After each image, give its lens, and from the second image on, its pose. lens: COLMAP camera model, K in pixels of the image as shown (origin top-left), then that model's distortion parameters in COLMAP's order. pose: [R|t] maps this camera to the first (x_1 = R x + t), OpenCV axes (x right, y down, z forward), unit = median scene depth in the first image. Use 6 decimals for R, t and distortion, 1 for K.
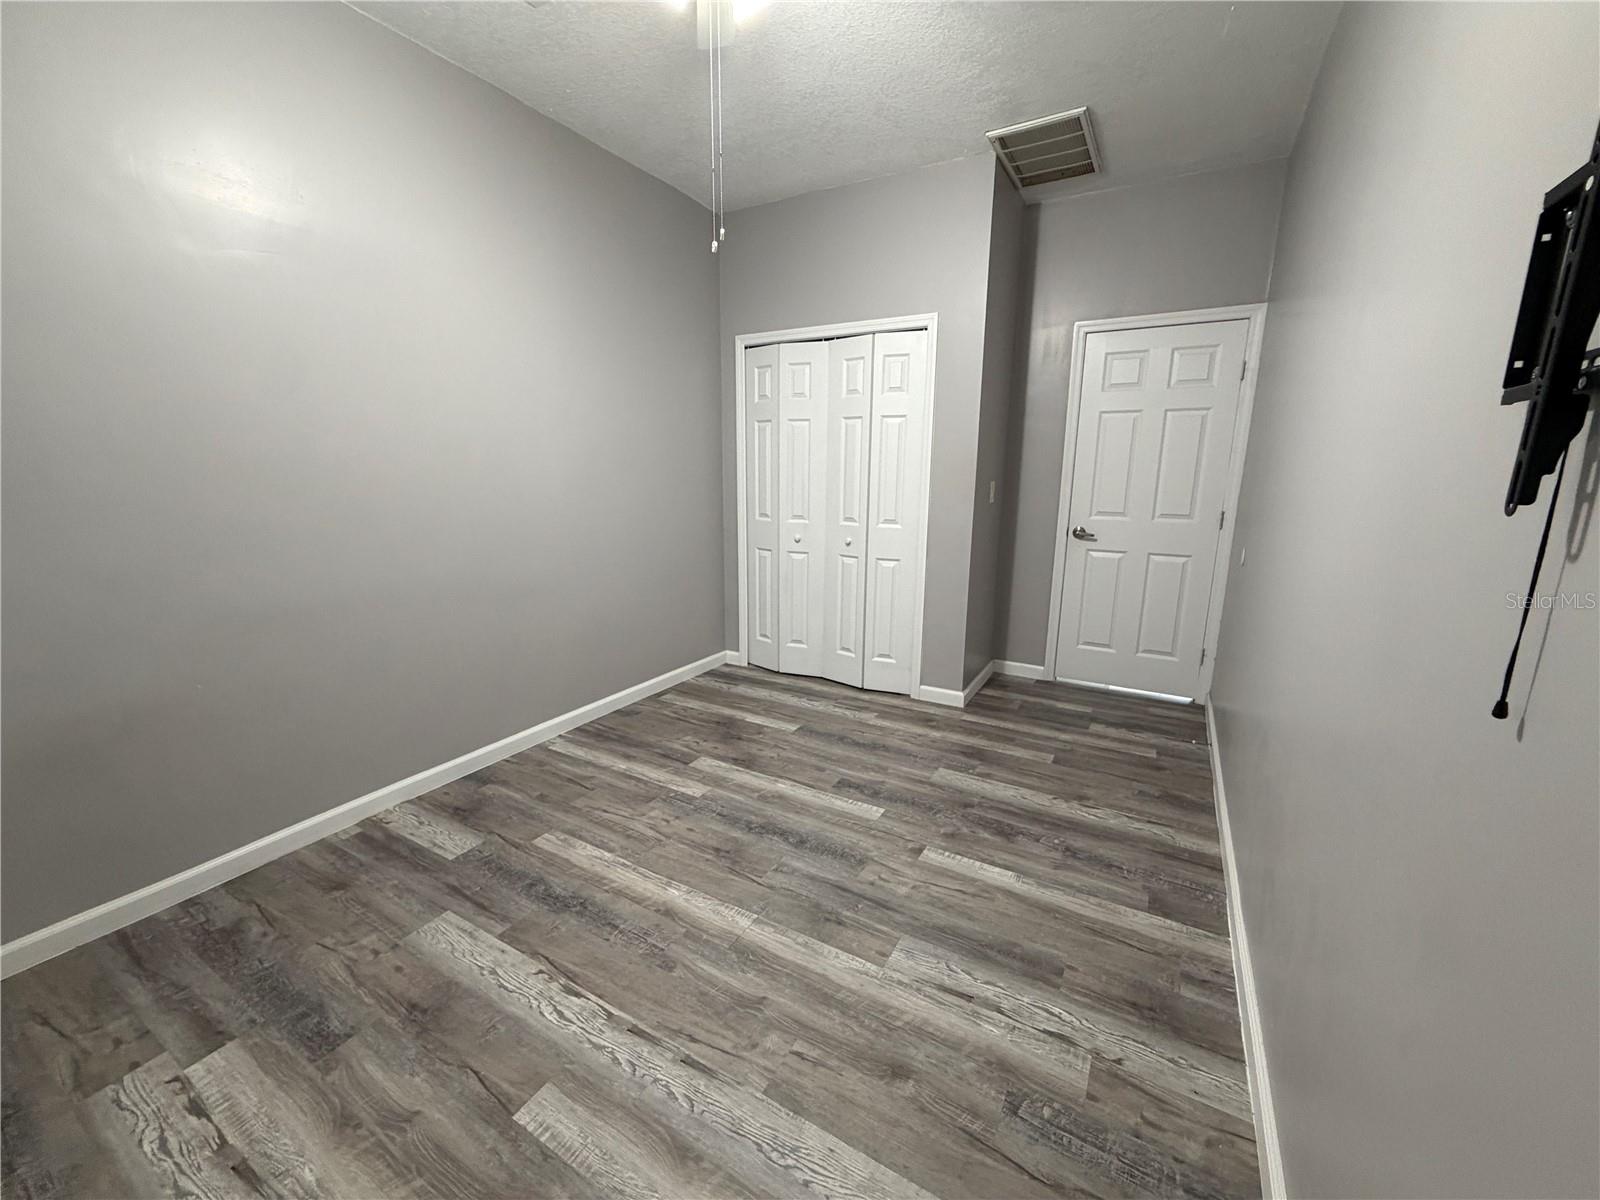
lens RADIAL K [[638.3, 0, 797.7], [0, 638.3, 599.6], [0, 0, 1]] dist [-0.000458, 0.000211]
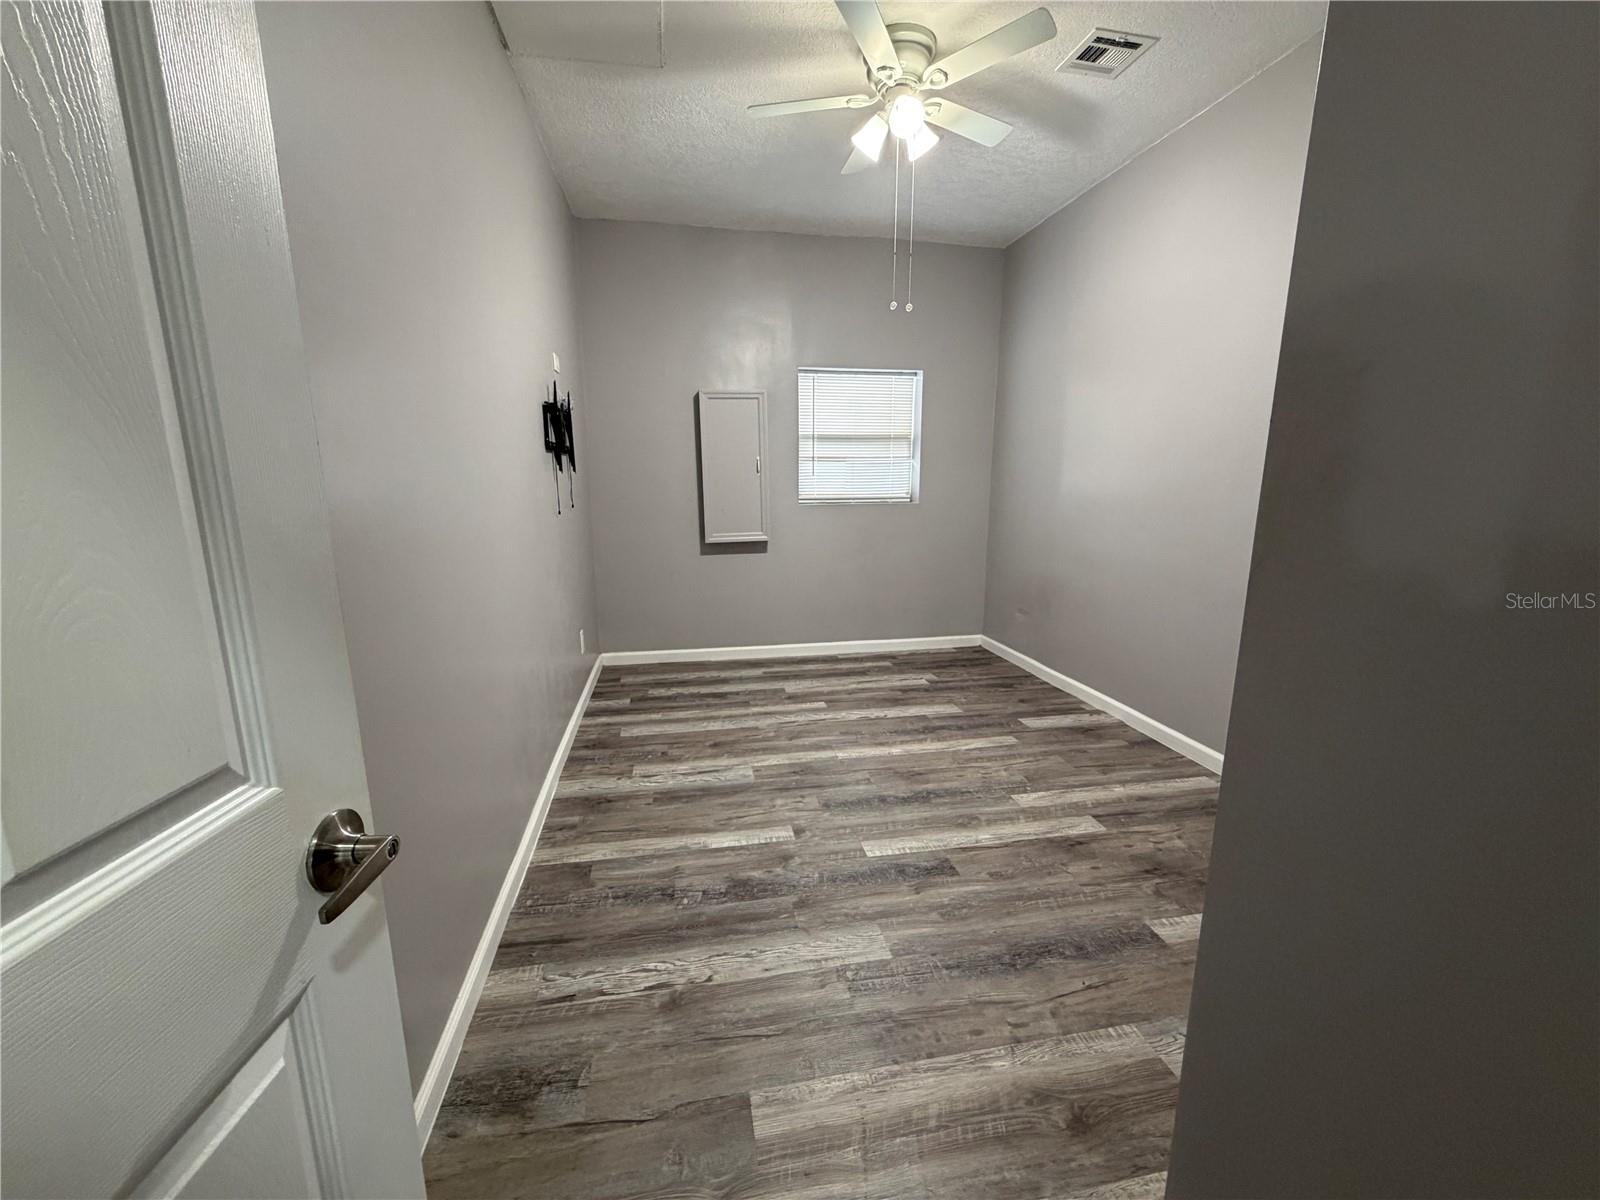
lens RADIAL K [[638.3, 0, 797.7], [0, 638.3, 599.6], [0, 0, 1]] dist [-0.000458, 0.000211]
pose [[-0.753420, 0.121938, -0.646134, 0.856395], [-0.138971, 0.930927, 0.337731, -0.324741], [0.642686, 0.344247, -0.684433, 1.663576]]
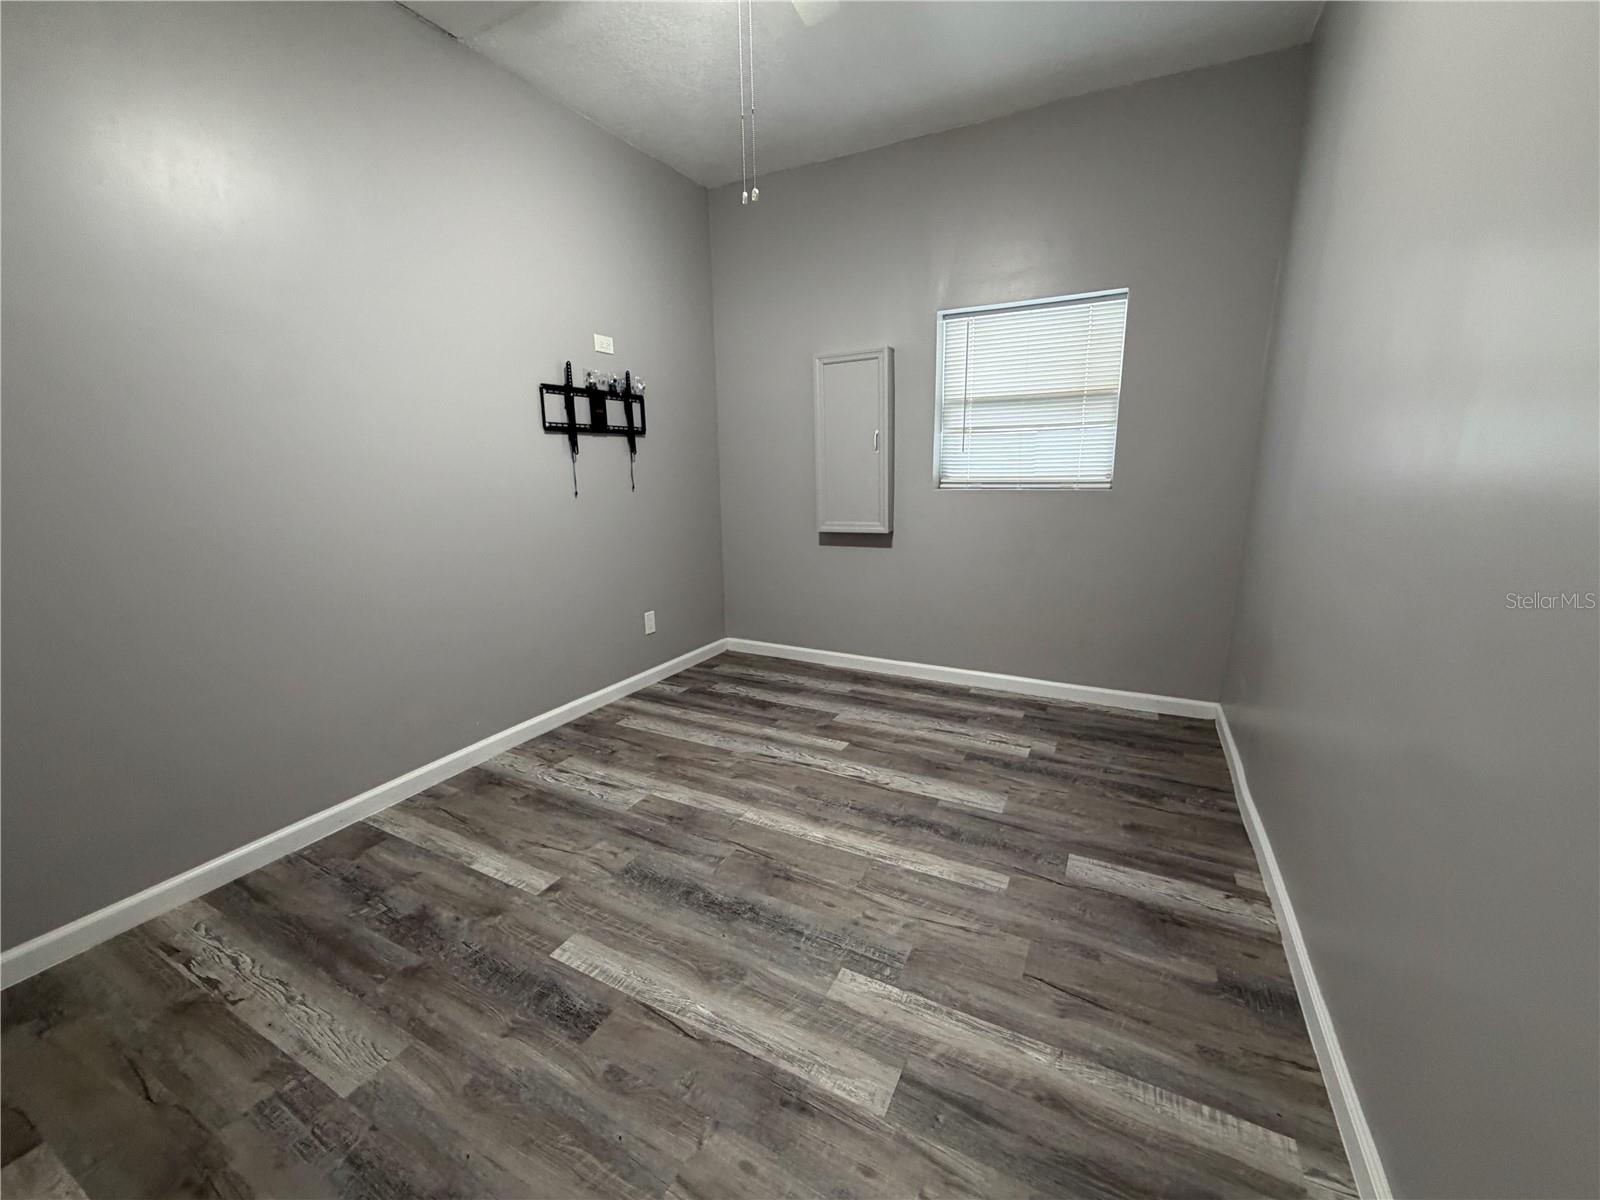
lens RADIAL K [[638.3, 0, 797.7], [0, 638.3, 599.6], [0, 0, 1]] dist [-0.000458, 0.000211]
pose [[-0.998643, 0.020196, -0.048007, -0.110289], [-0.001281, 0.911947, 0.410306, -0.324830], [0.052066, 0.409811, -0.910683, 1.722658]]
